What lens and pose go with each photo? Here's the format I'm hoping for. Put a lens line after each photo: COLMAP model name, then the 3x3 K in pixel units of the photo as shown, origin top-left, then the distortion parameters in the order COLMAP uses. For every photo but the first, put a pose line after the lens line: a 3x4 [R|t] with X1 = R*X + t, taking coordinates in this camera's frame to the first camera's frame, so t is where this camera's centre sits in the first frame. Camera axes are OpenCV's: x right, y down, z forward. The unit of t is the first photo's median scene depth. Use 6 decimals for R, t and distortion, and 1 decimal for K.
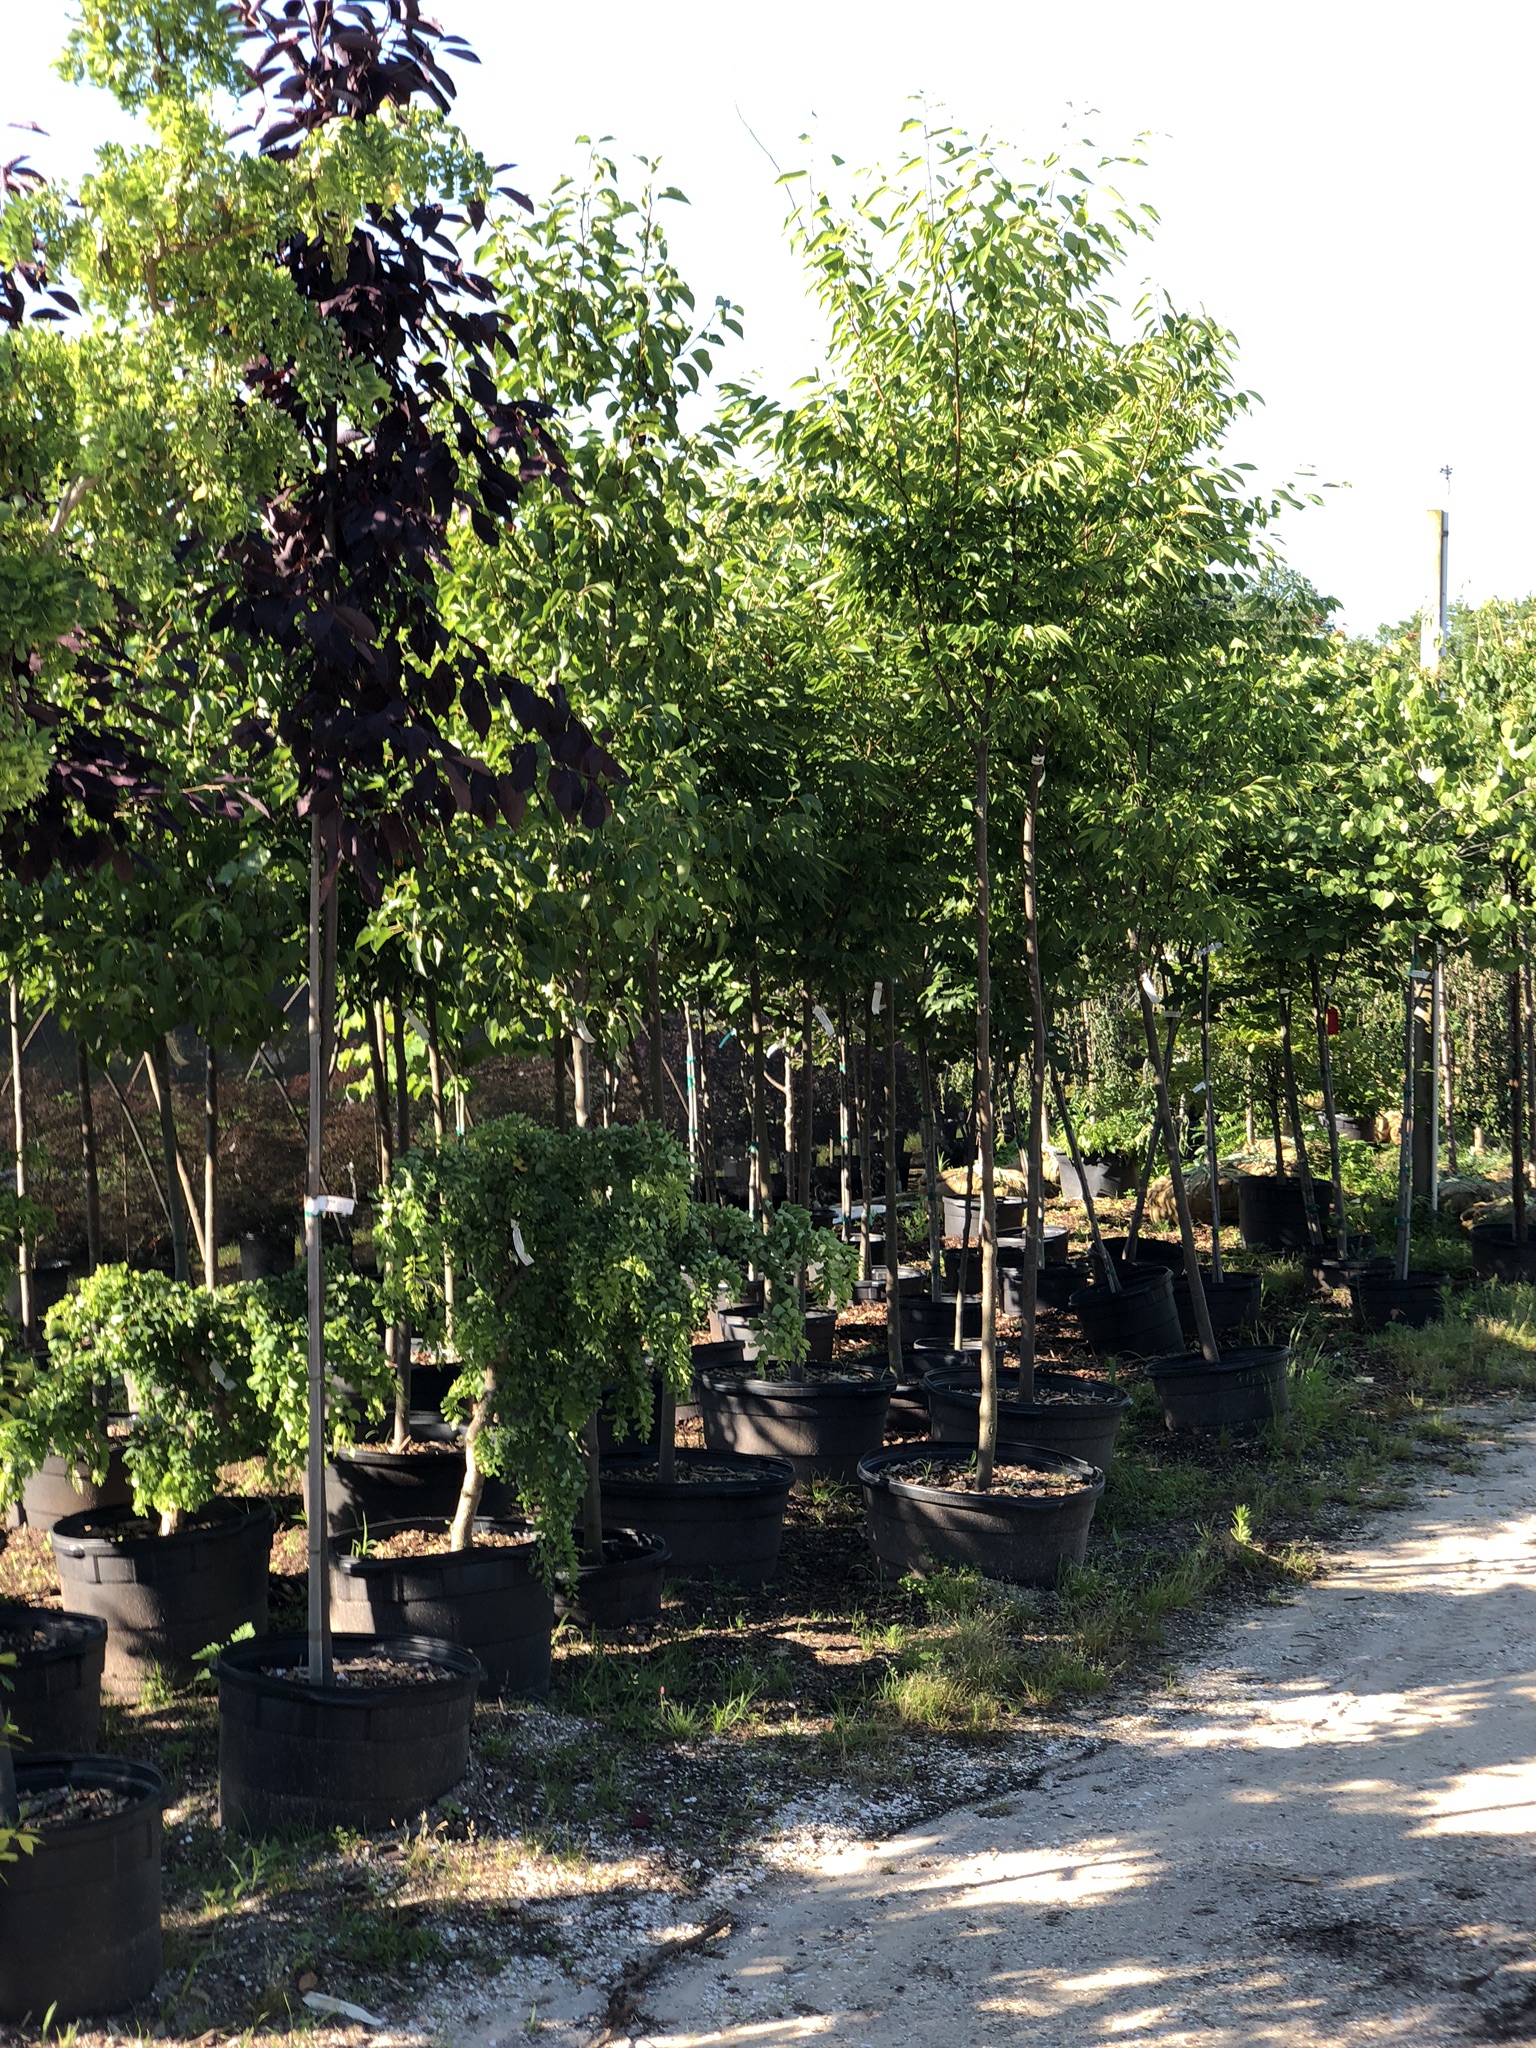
lens RADIAL K [[3083.6, 0, 768.0], [0, 3083.6, 1024.0], [0, 0, 1]] dist [0.078794, 0.026560]
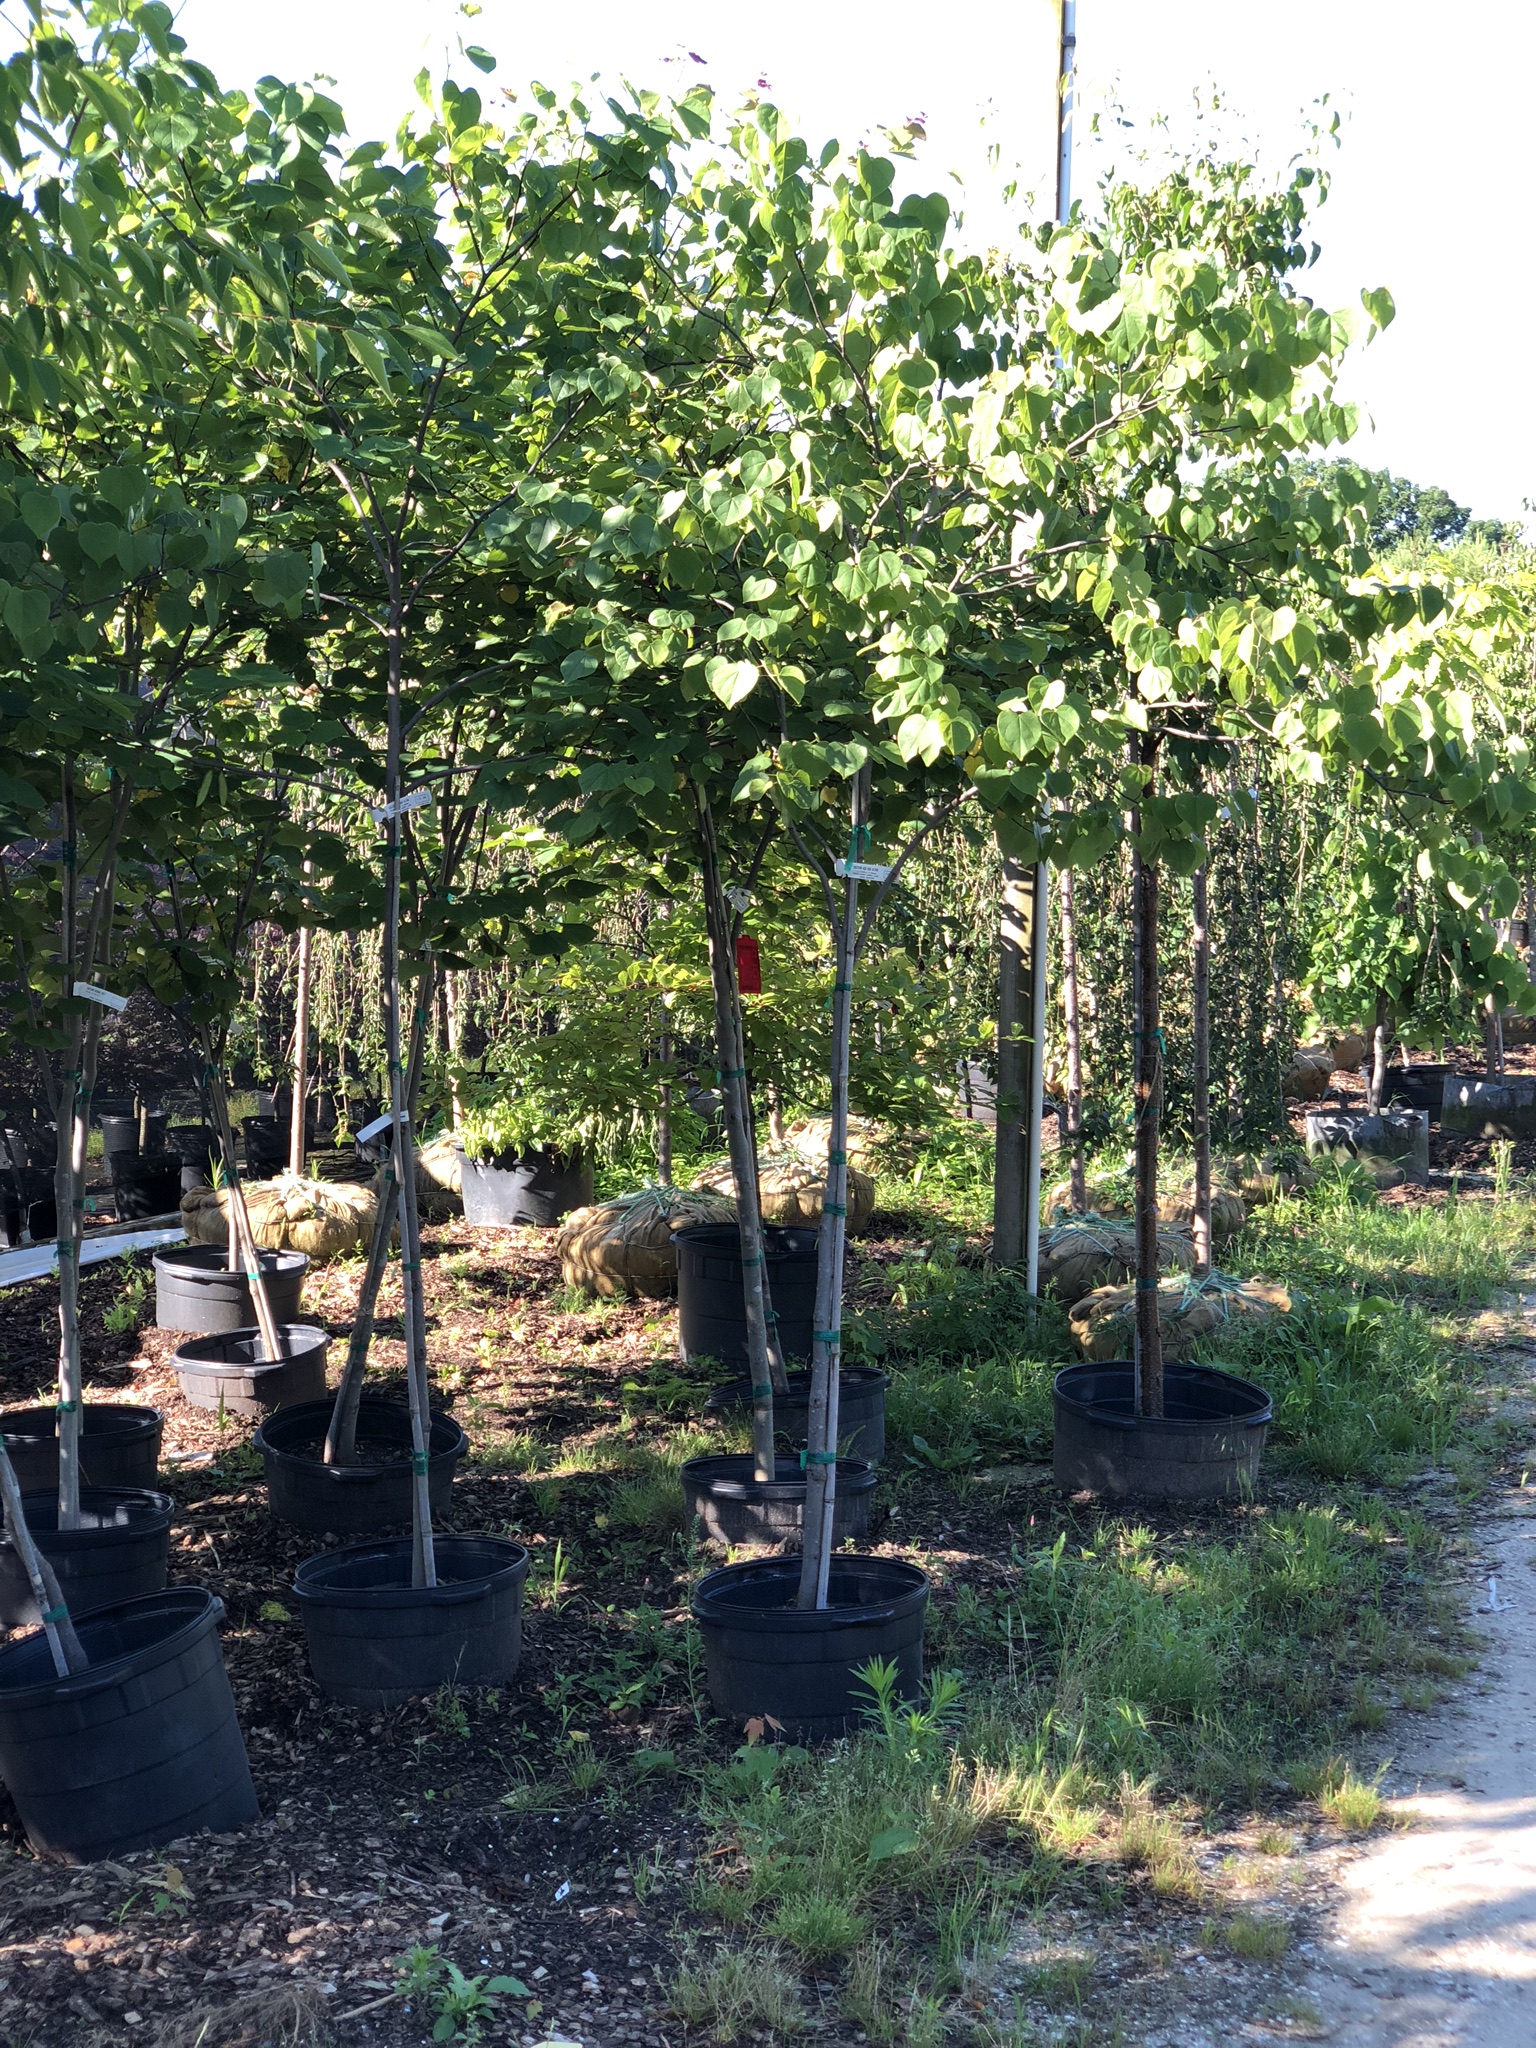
lens RADIAL K [[3154.3, 0, 768.0], [0, 3154.3, 1024.0], [0, 0, 1]] dist [-0.013015, -0.005927]
pose [[0.997882, 0.010160, 0.064255, 0.174009], [-0.013009, 0.998943, 0.044091, -0.014751], [-0.063739, -0.044833, 0.996959, 0.590355]]
